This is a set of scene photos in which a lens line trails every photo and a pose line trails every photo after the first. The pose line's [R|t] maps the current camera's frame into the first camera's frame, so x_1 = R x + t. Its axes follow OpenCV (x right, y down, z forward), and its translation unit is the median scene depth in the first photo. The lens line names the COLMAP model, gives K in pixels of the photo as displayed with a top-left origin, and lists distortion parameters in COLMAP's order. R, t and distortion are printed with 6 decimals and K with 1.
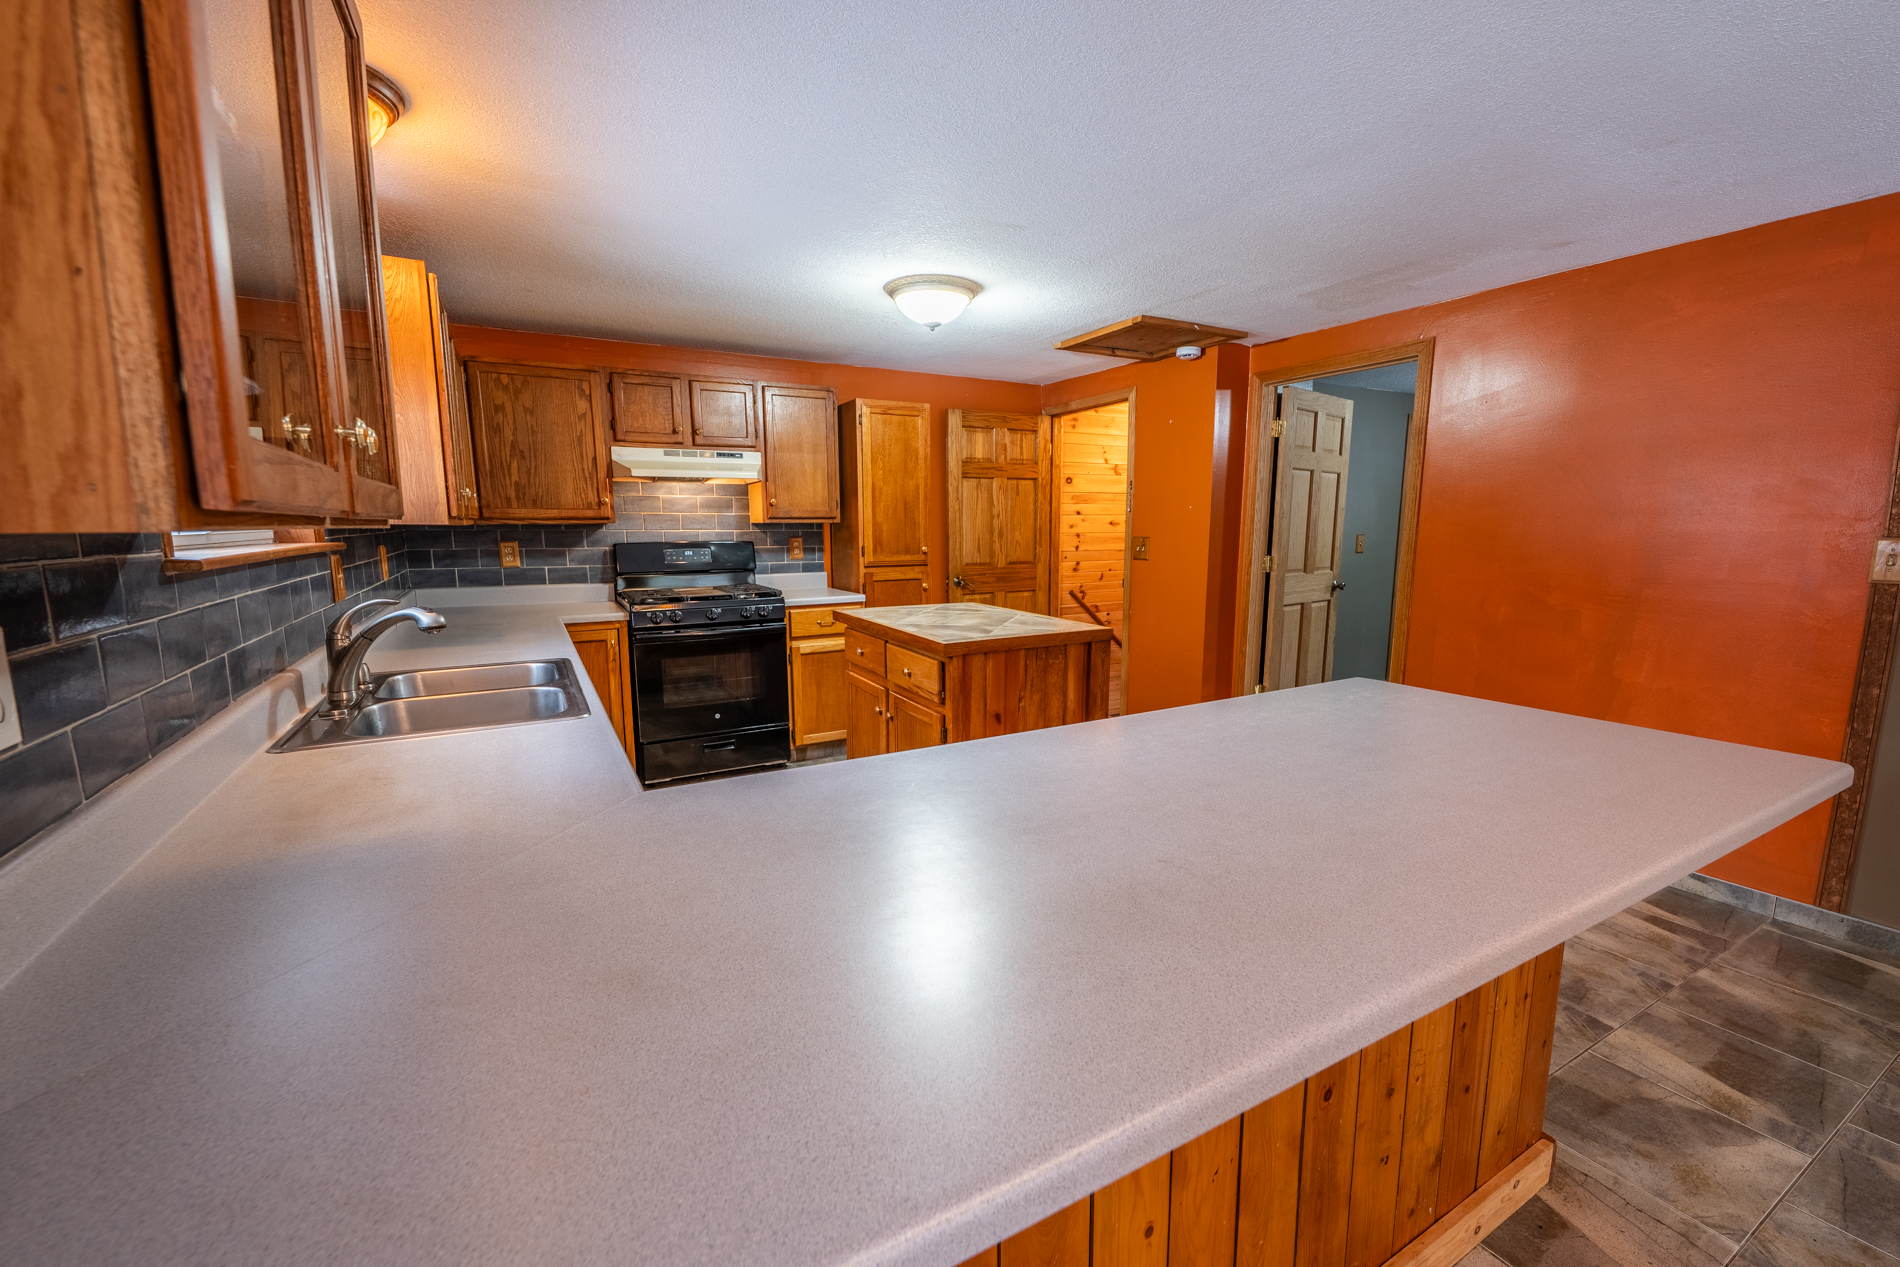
lens RADIAL K [[762.8, 0, 940.8], [0, 762.8, 640.1], [0, 0, 1]] dist [0.012570, -0.007882]
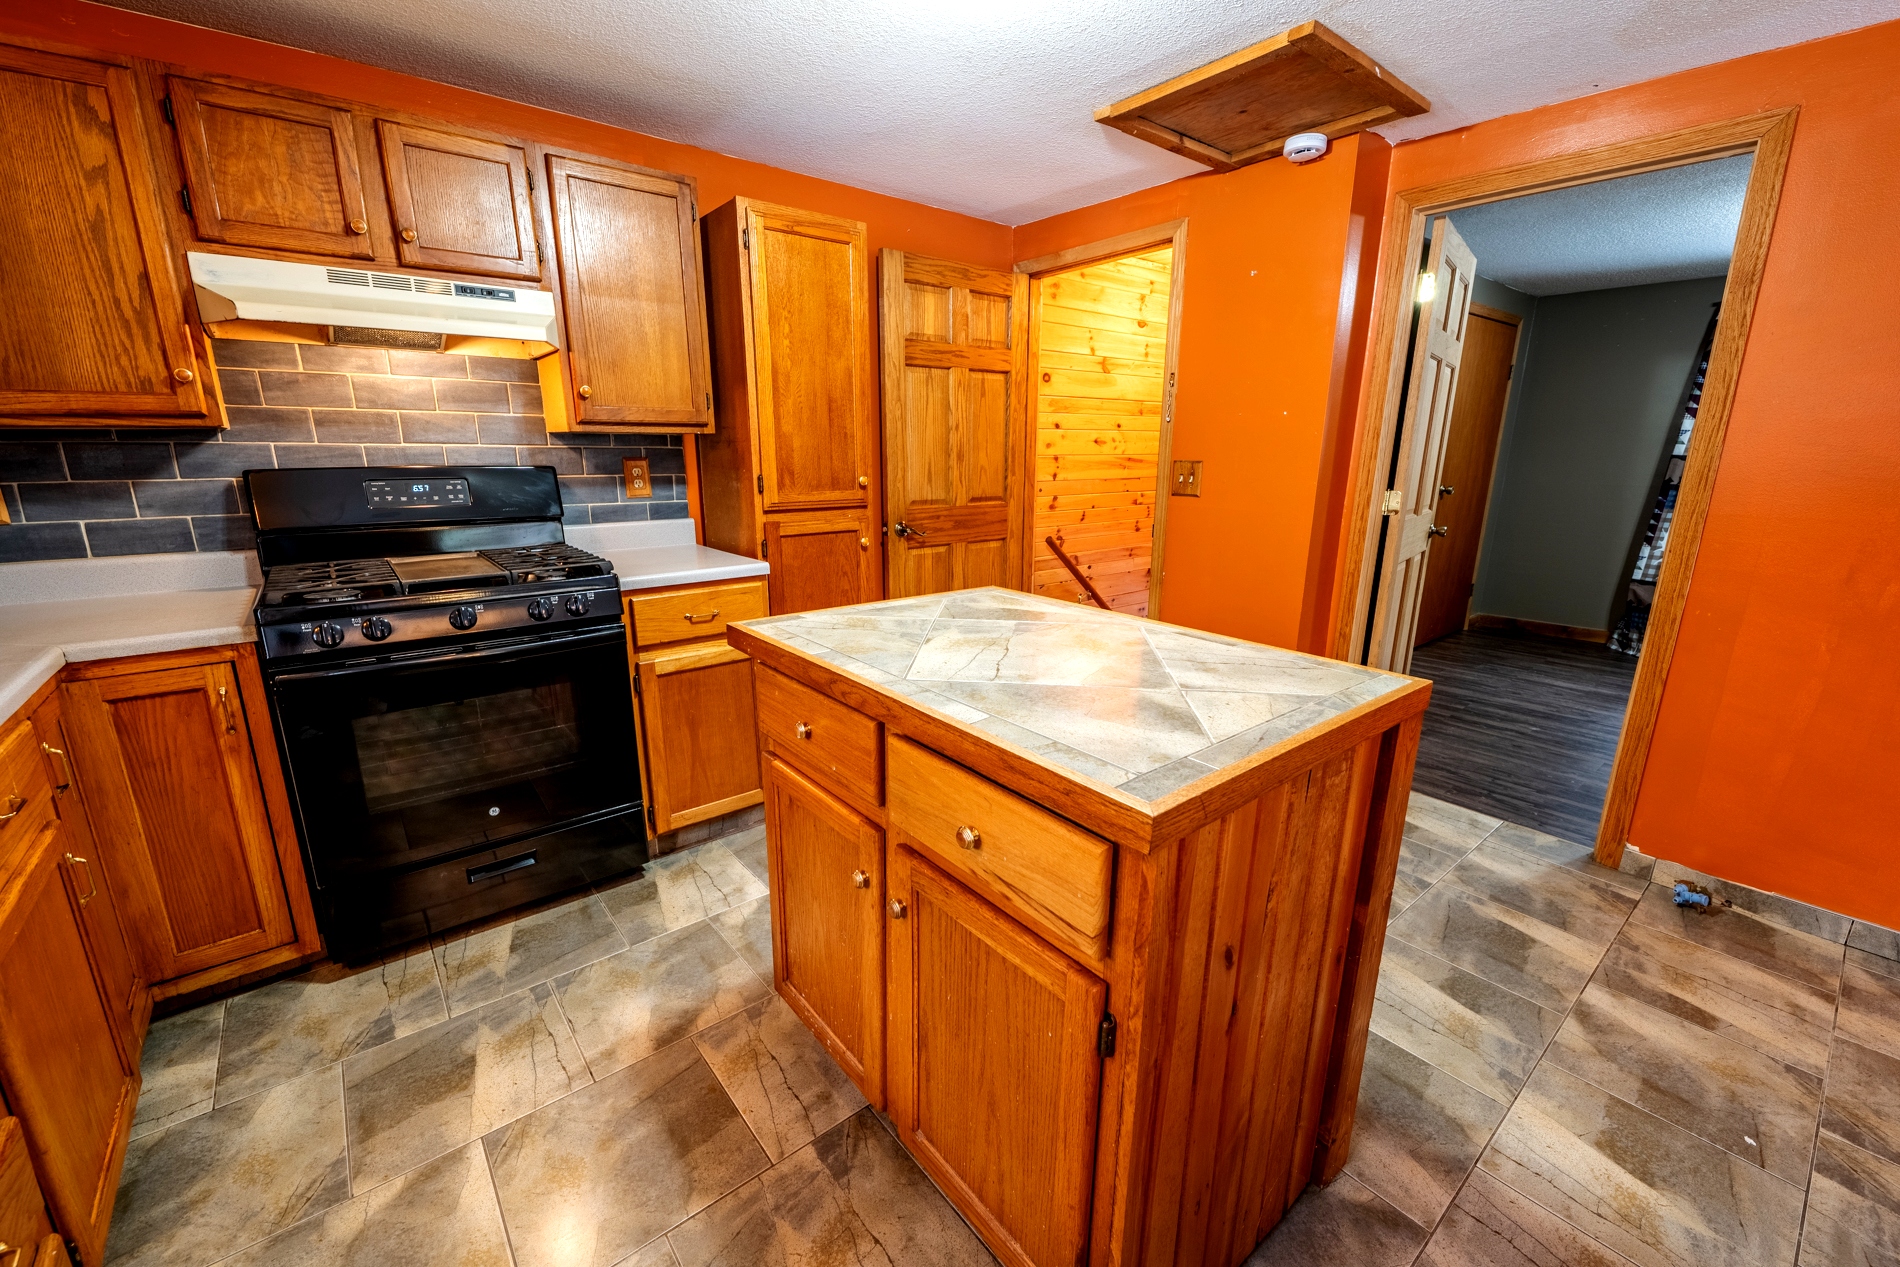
lens RADIAL K [[762.8, 0, 945.3], [0, 762.8, 644.1], [0, 0, 1]] dist [0.012570, -0.007882]
pose [[0.983272, -0.039021, 0.177913, -0.074717], [0.020721, 0.994405, 0.103582, -0.055897], [-0.180960, -0.098163, 0.978579, 0.417322]]
